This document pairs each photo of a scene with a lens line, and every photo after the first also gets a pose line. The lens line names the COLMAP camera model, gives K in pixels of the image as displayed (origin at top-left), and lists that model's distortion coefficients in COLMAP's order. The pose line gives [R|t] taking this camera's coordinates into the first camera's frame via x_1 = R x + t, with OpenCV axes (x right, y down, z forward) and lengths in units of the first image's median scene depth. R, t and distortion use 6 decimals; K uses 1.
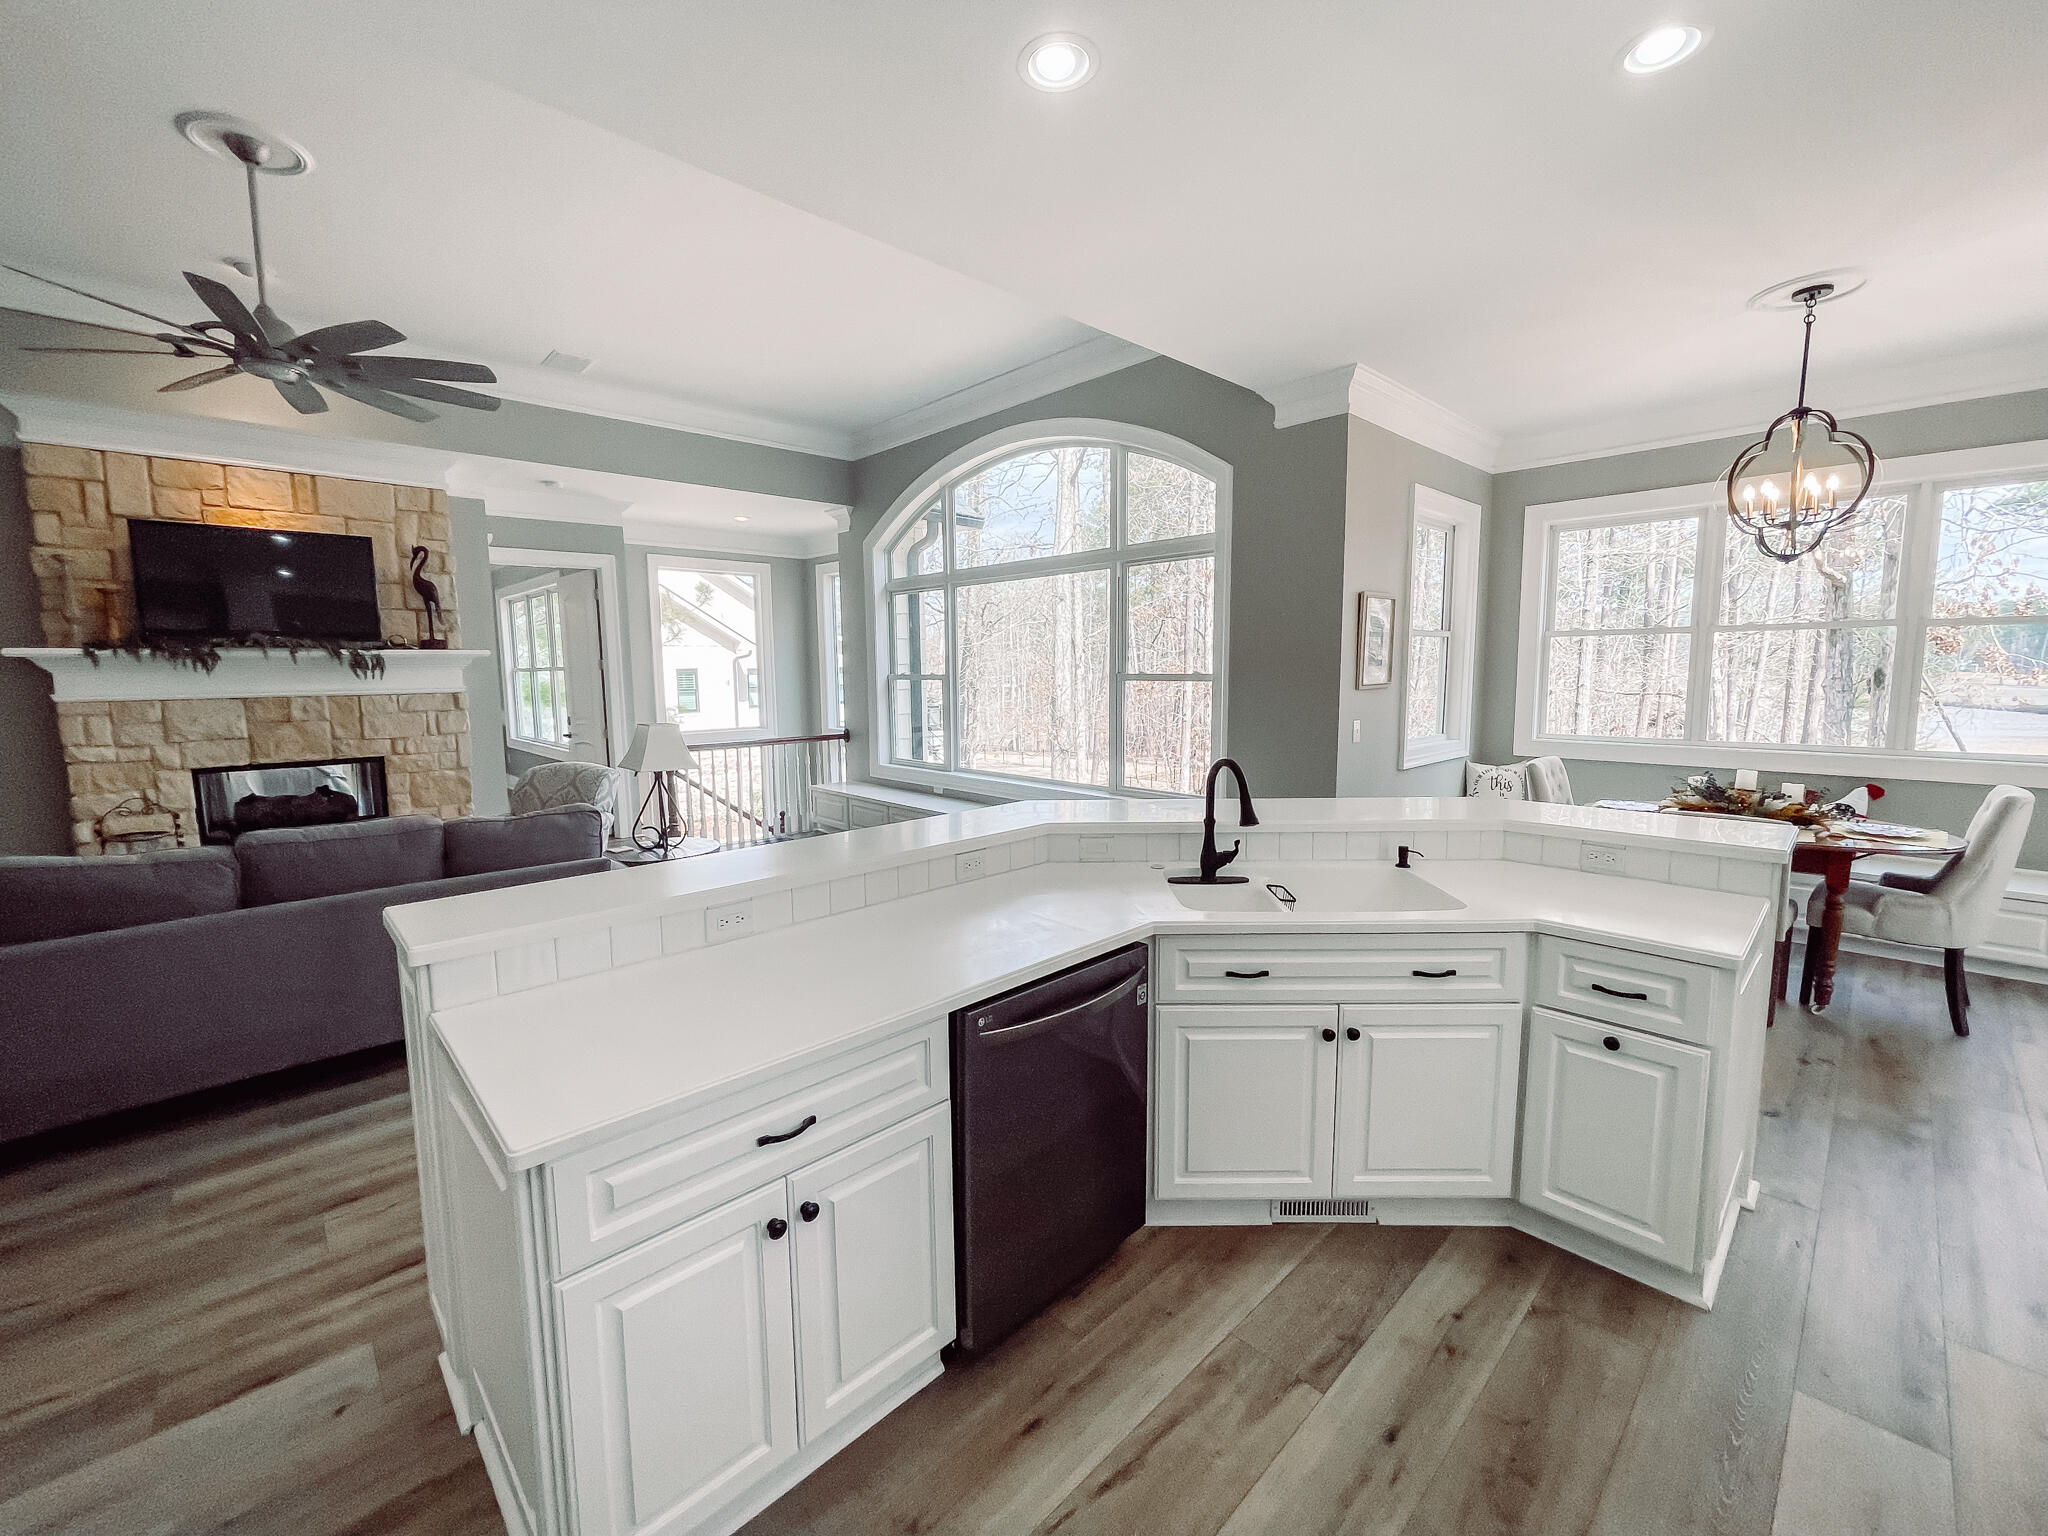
lens RADIAL K [[828.5, 0, 1024.2], [0, 828.5, 759.5], [0, 0, 1]] dist [-0.001963, -0.002311]
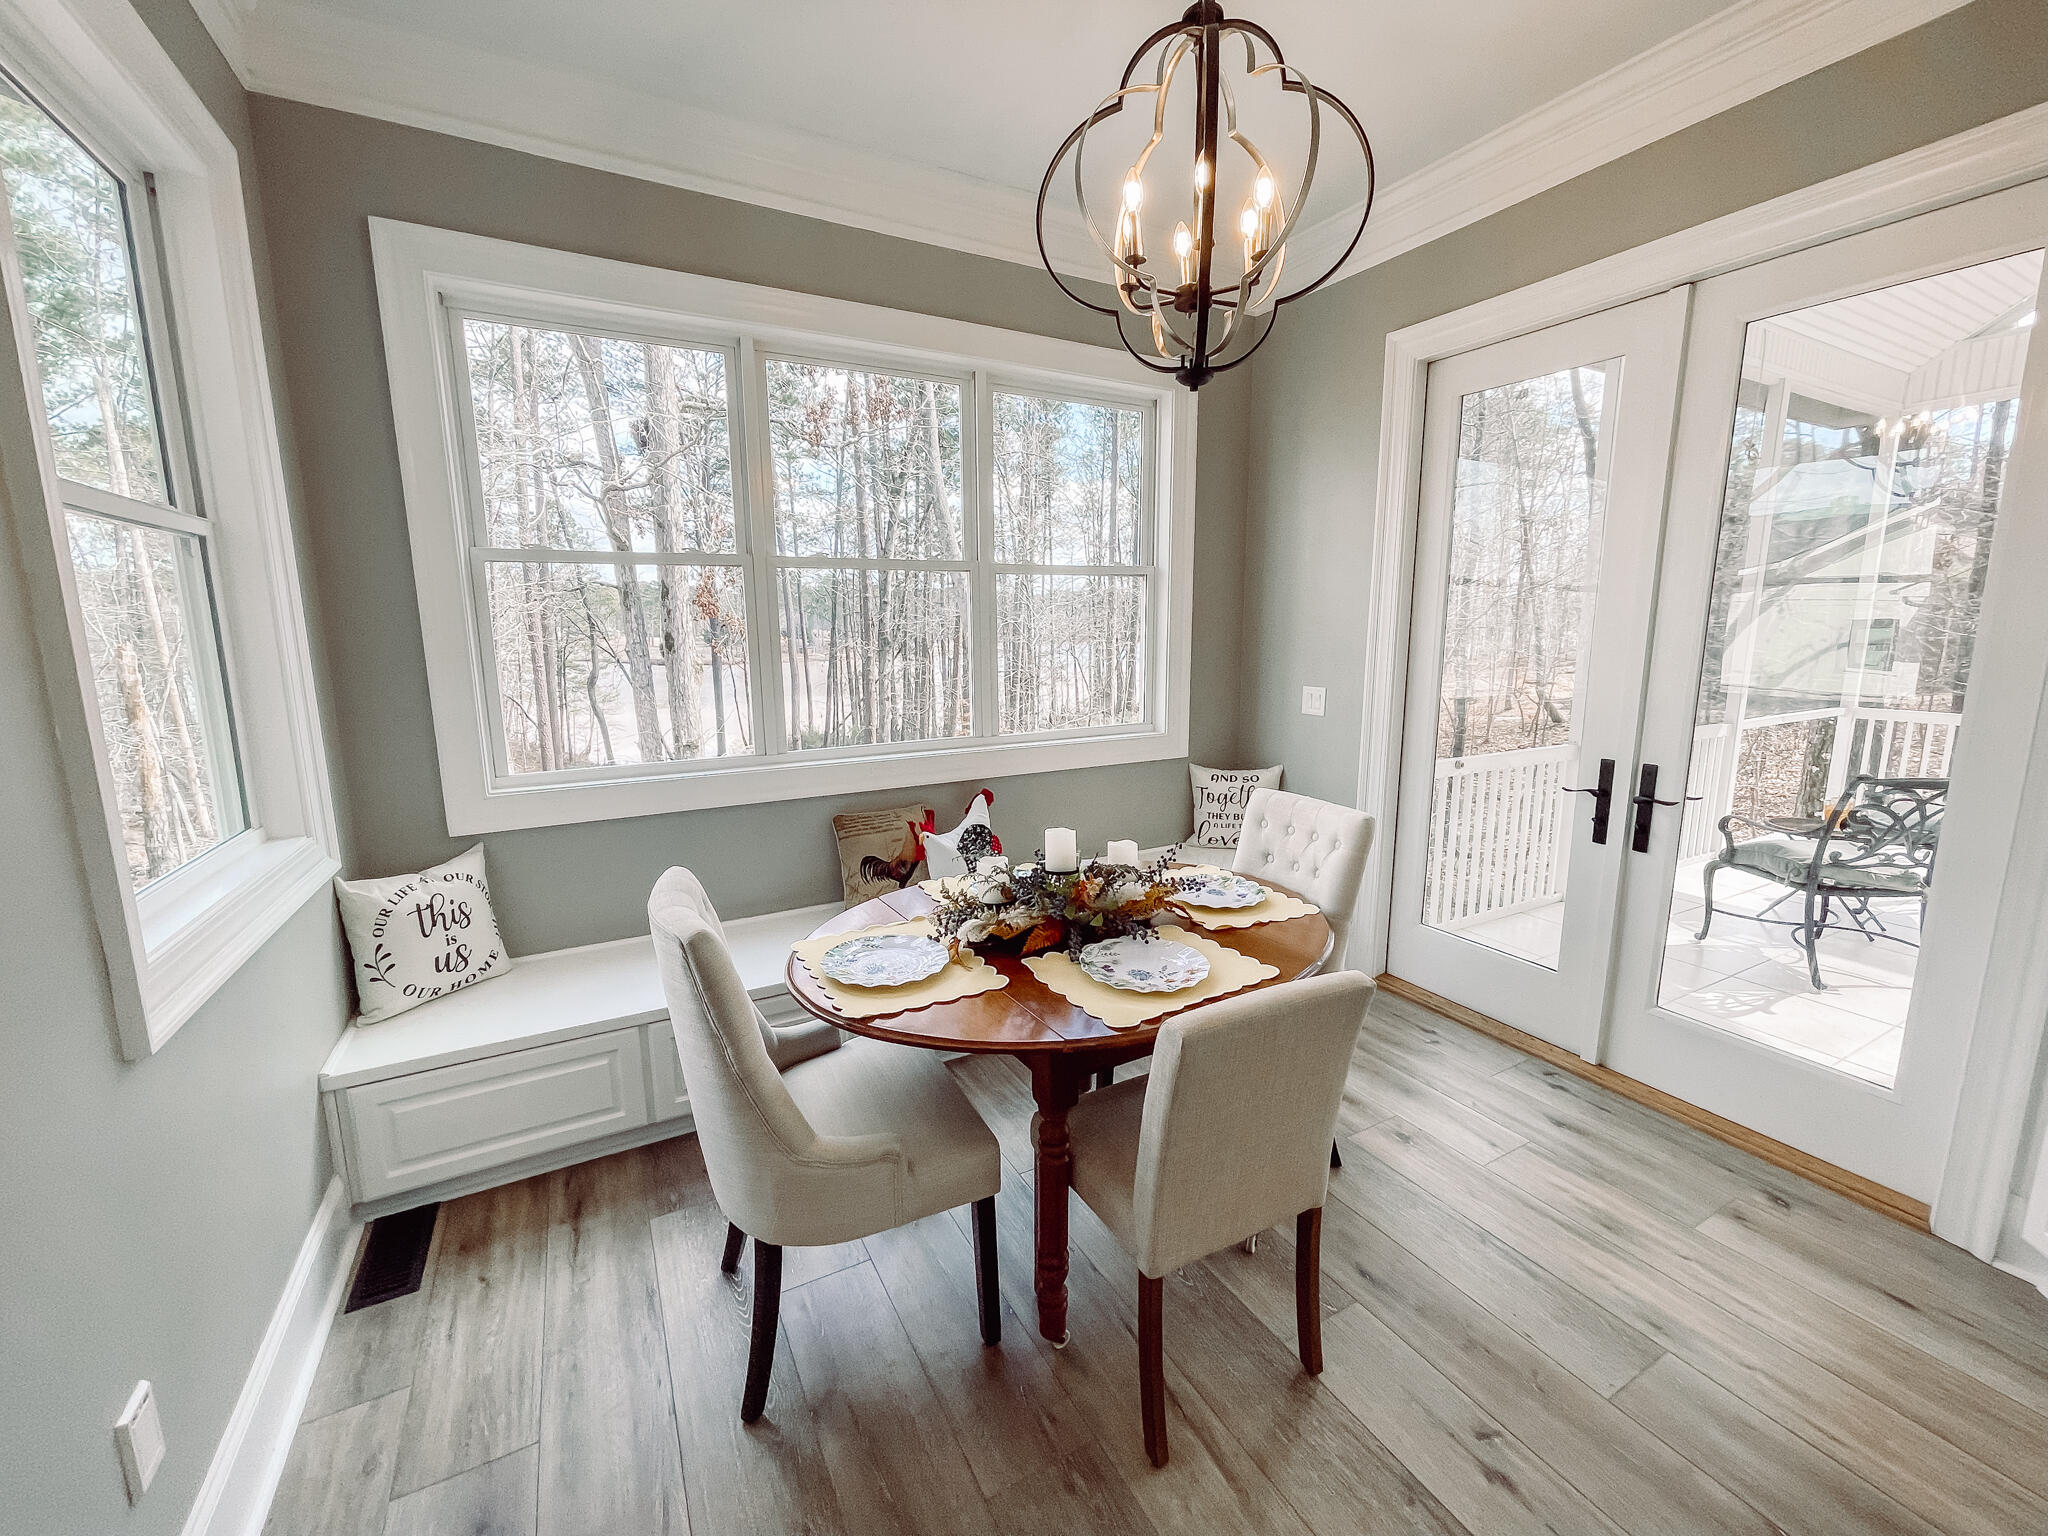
lens RADIAL K [[828.5, 0, 1024.2], [0, 828.5, 759.5], [0, 0, 1]] dist [-0.001963, -0.002311]
pose [[0.261439, -0.149968, 0.953498, 0.276198], [0.110310, 0.986026, 0.124838, -0.066063], [-0.958896, 0.072543, 0.274329, 0.612704]]
